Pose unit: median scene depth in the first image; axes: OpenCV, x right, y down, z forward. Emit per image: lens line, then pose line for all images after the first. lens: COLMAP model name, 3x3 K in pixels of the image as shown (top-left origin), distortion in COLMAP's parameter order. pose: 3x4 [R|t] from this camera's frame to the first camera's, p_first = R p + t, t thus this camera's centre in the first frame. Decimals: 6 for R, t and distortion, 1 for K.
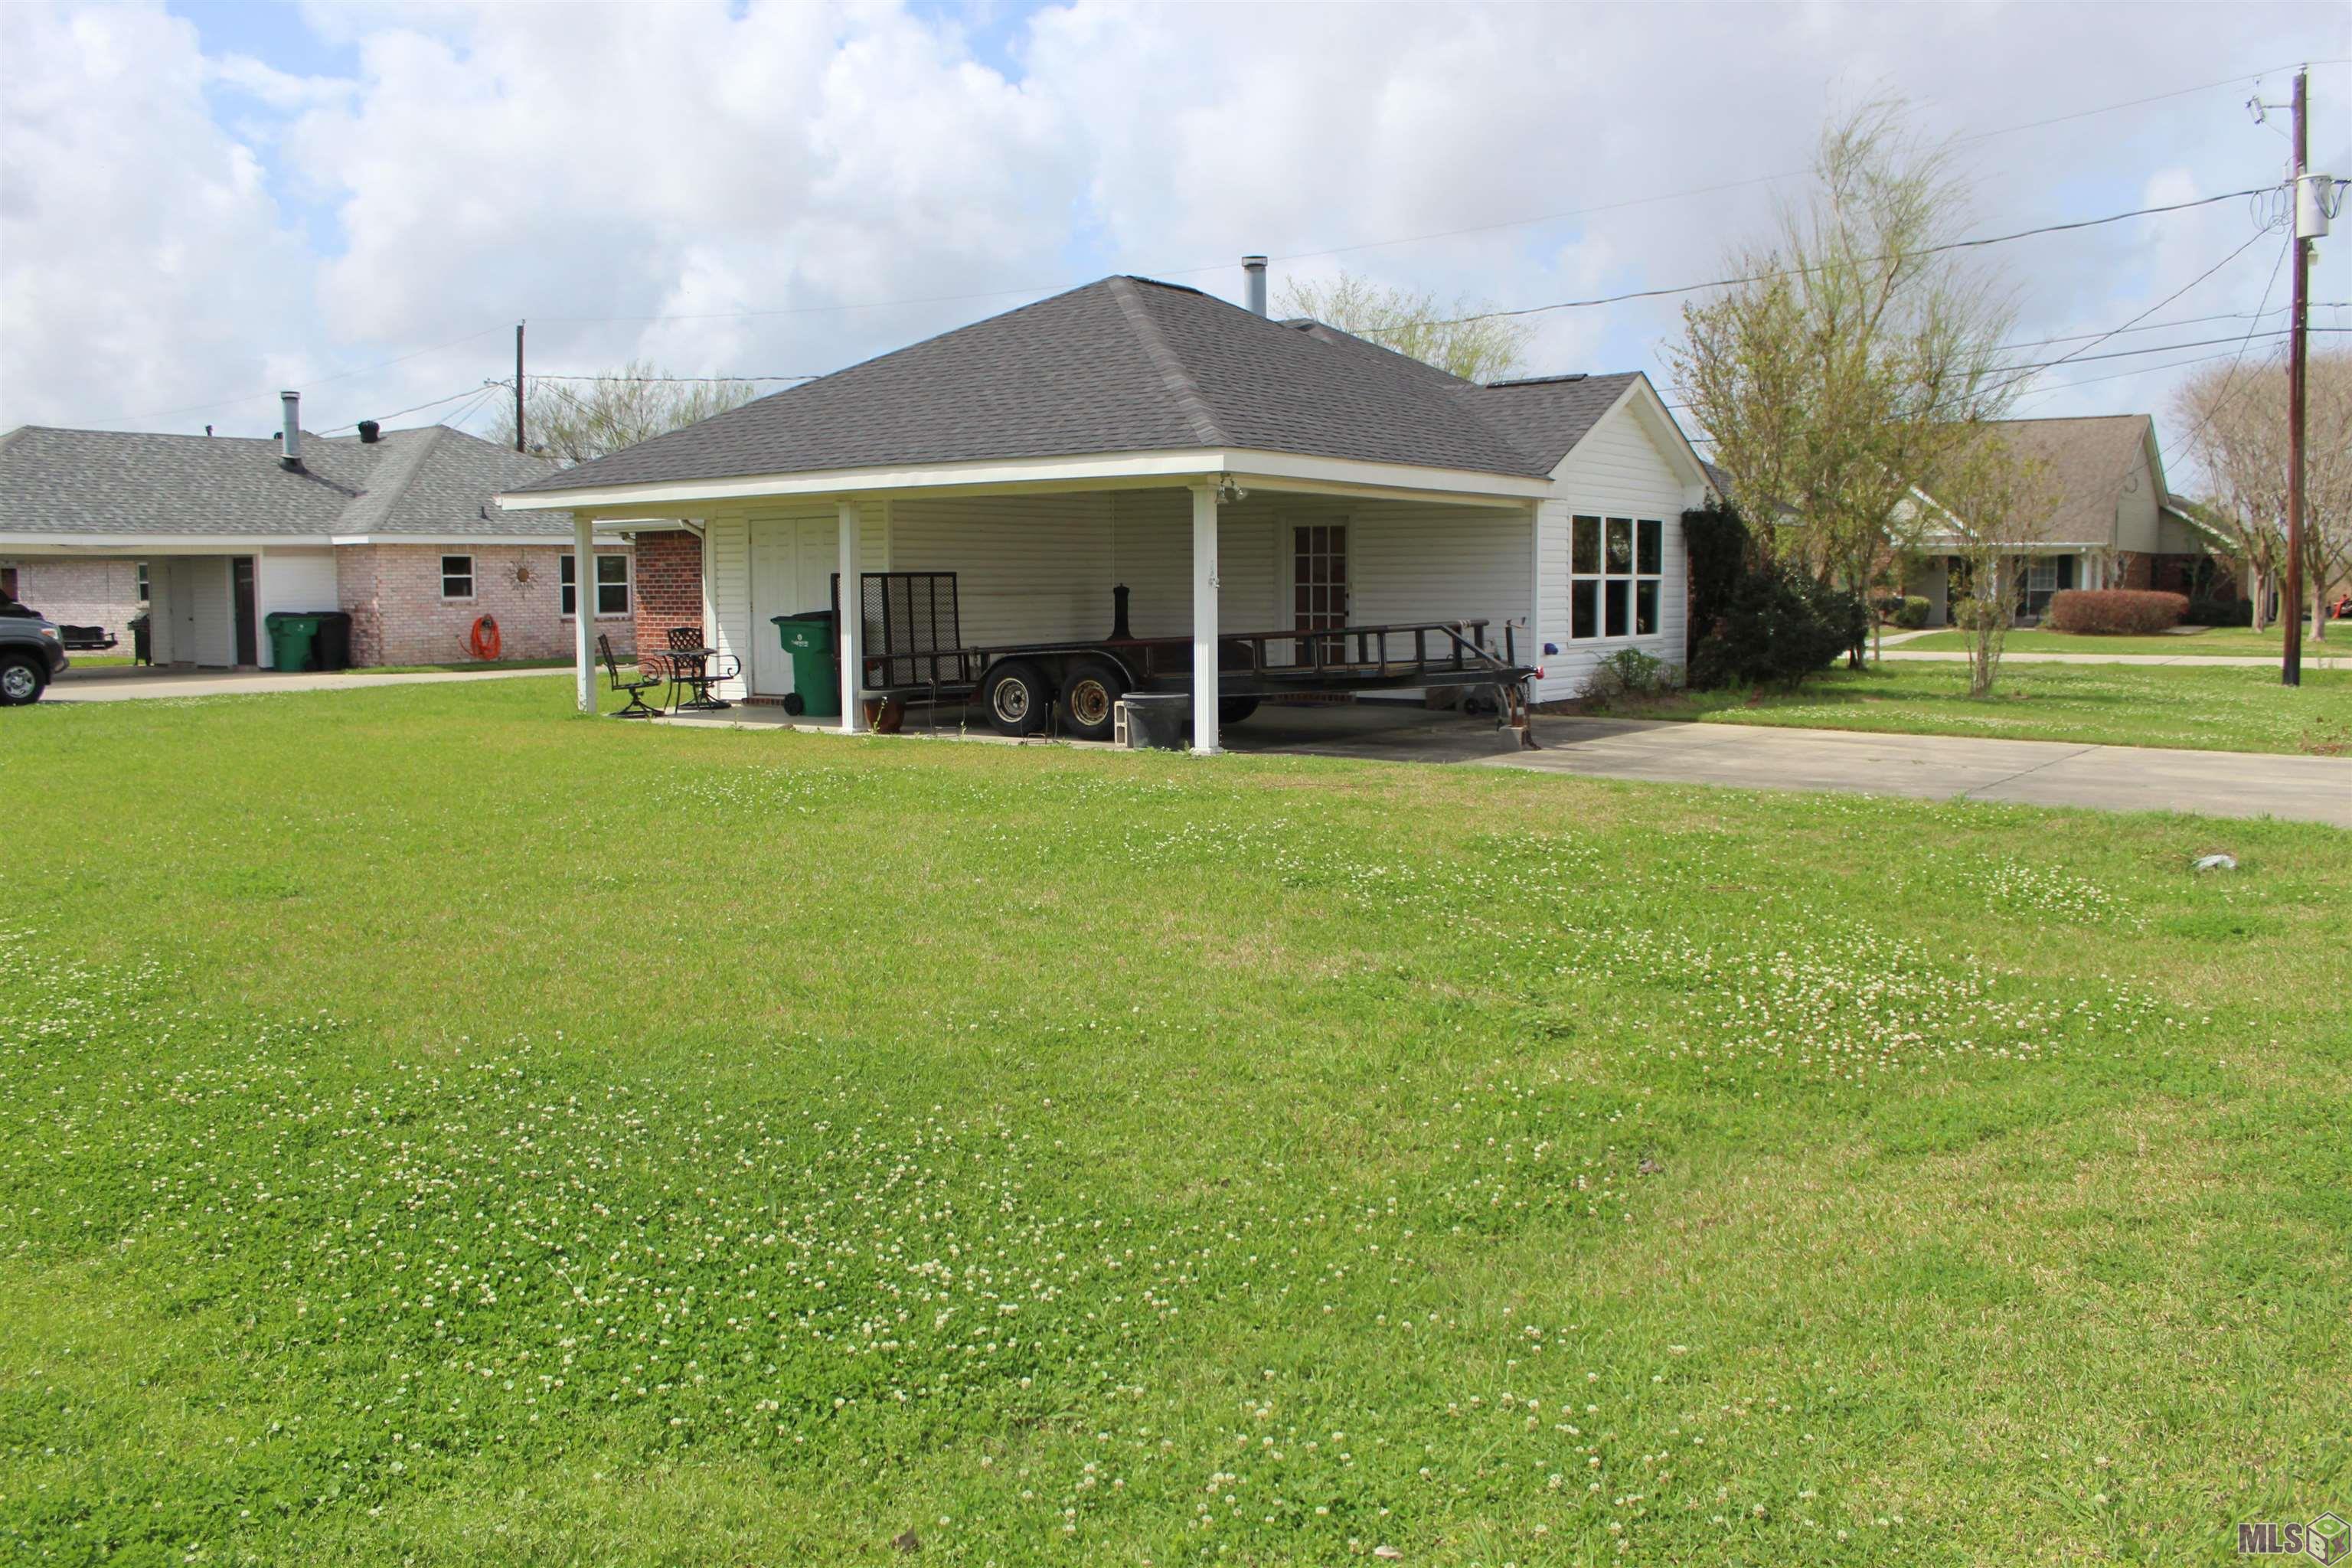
lens RADIAL K [[1981.4, 0, 1181.6], [0, 1981.4, 762.8], [0, 0, 1]] dist [-0.123199, 0.093669]
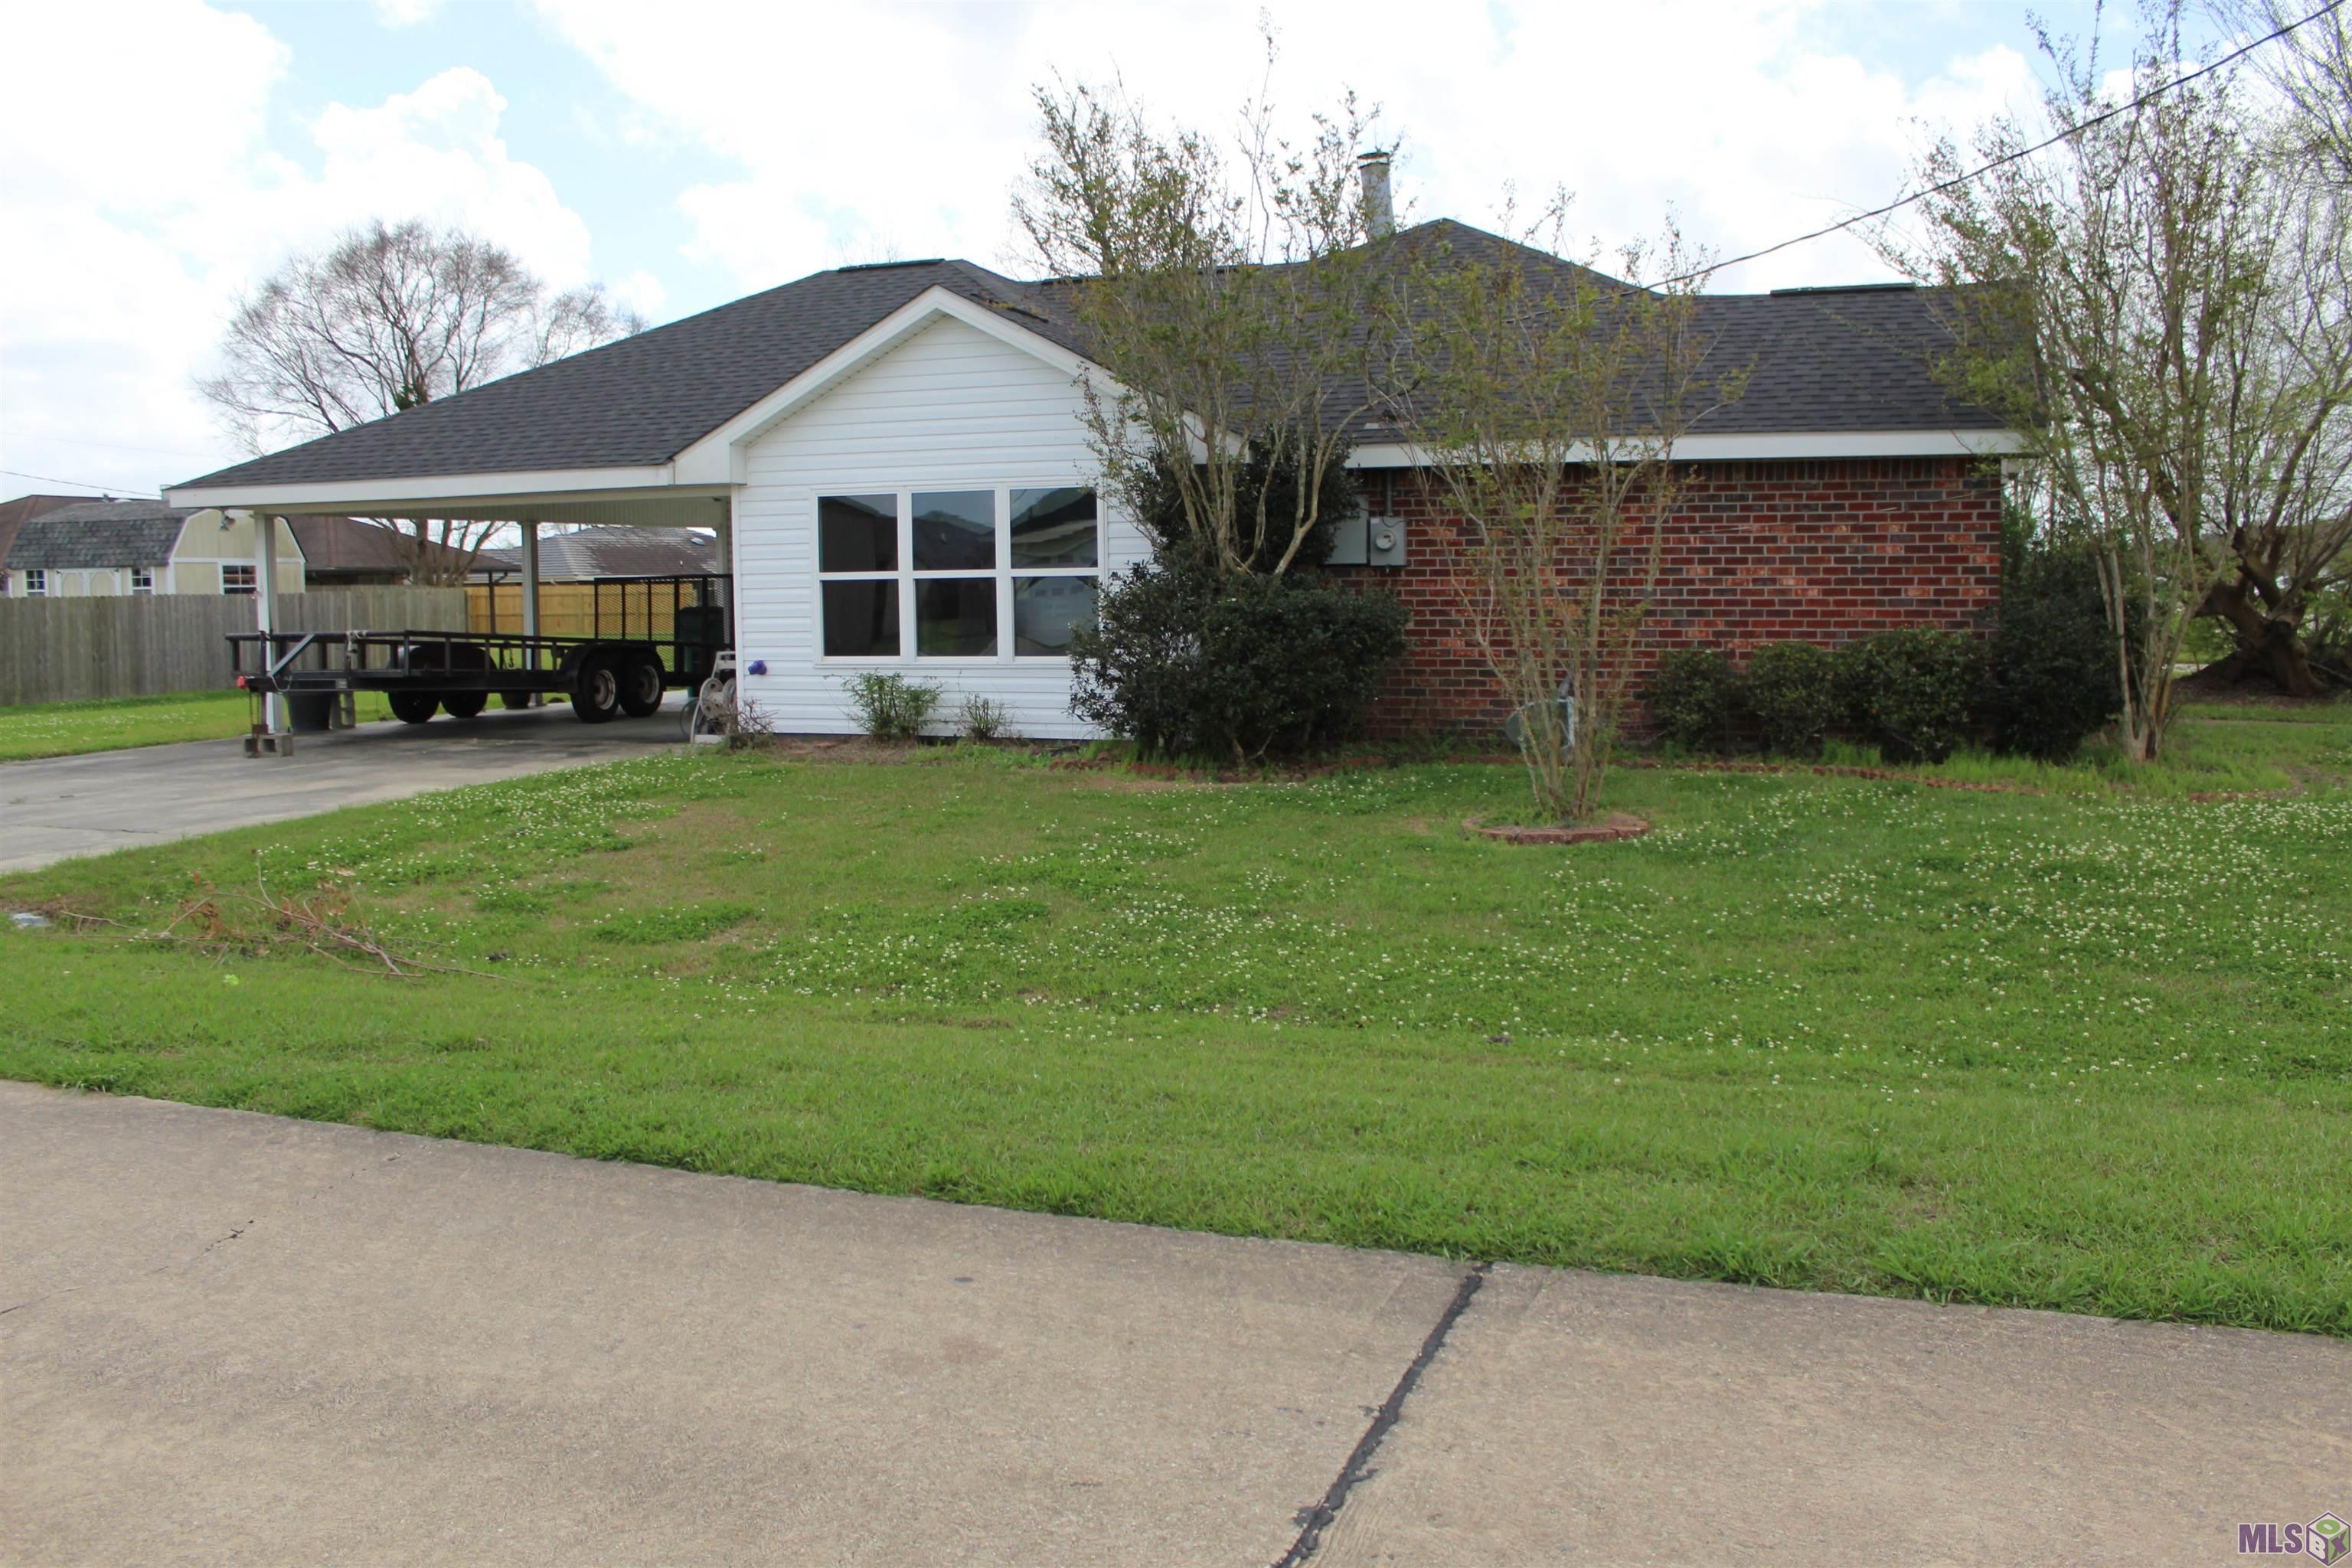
lens RADIAL K [[1981.4, 0, 1181.6], [0, 1981.4, 762.8], [0, 0, 1]] dist [-0.123199, 0.093669]
pose [[0.275504, 0.084974, -0.957537, 0.941830], [-0.074053, 0.995002, 0.066992, -0.080381], [0.958443, 0.052452, 0.280420, 0.882287]]
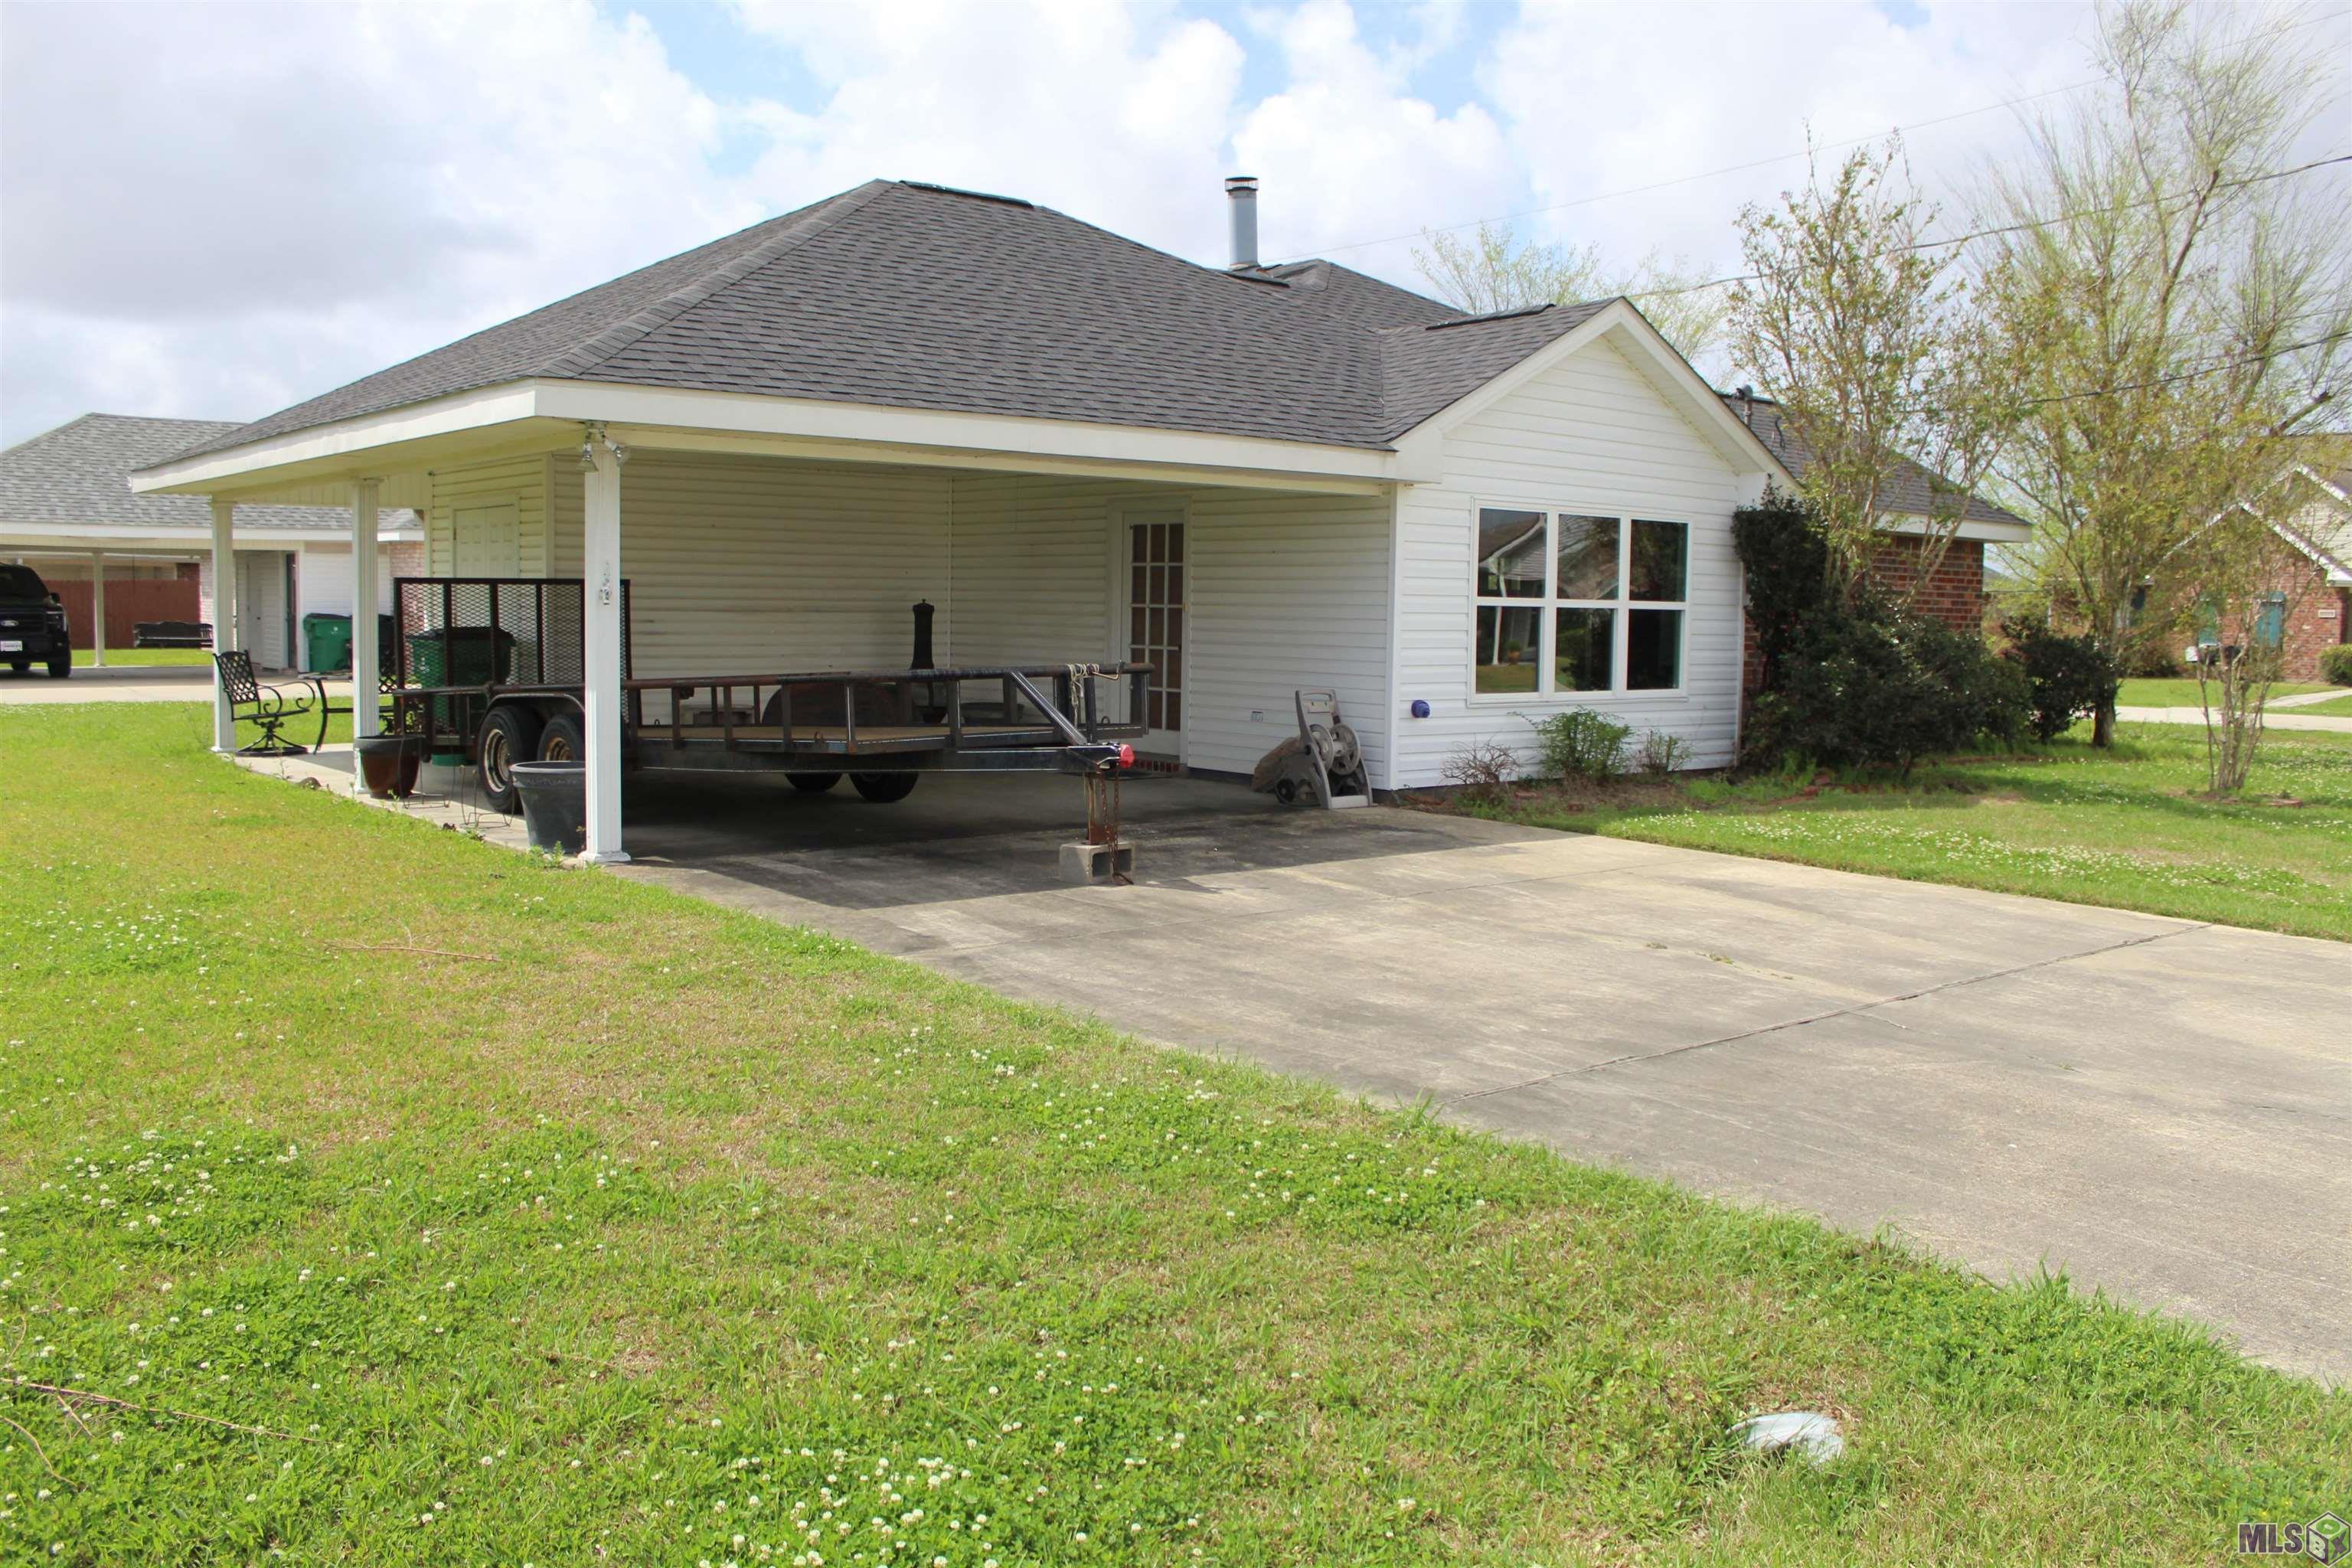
lens RADIAL K [[1953.1, 0, 1191.8], [0, 1953.1, 774.5], [0, 0, 1]] dist [-0.141144, 0.121094]
pose [[0.967770, 0.043903, -0.247977, 0.259876], [-0.044521, 0.999004, 0.003119, -0.032219], [0.247867, 0.008022, 0.968761, 0.325126]]
